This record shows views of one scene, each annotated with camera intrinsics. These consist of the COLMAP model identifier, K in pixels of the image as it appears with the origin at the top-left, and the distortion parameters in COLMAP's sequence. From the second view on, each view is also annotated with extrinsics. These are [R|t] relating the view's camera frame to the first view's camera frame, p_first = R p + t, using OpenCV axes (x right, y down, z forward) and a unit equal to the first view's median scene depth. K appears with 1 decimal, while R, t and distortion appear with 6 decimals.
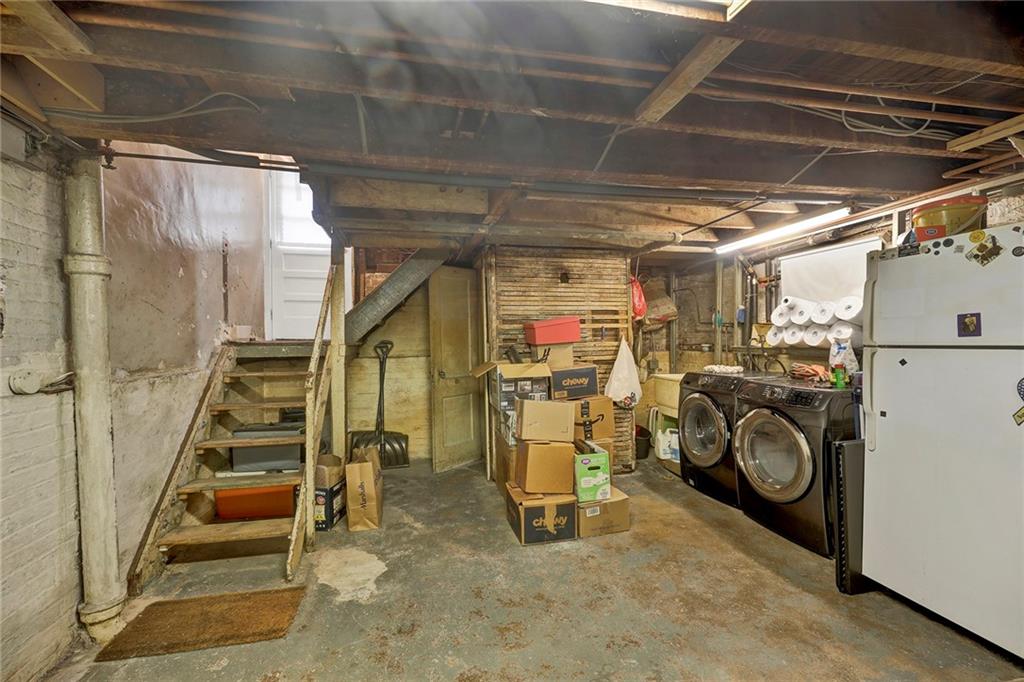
lens RADIAL K [[401.5, 0, 512.0], [0, 401.5, 341.0], [0, 0, 1]] dist [-0.000318, -0.005740]
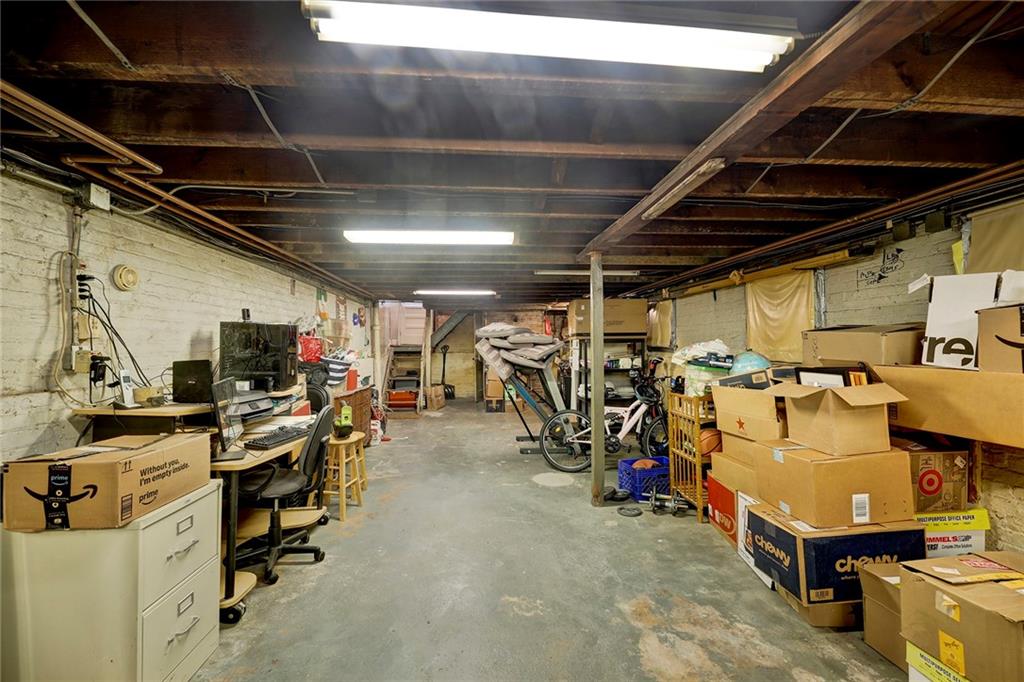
lens RADIAL K [[401.5, 0, 512.0], [0, 401.5, 341.0], [0, 0, 1]] dist [-0.000318, -0.005740]
pose [[0.983637, 0.001627, -0.180155, 0.612342], [-0.002190, 0.999993, -0.002923, -0.024623], [0.180149, 0.003270, 0.983634, -1.562815]]
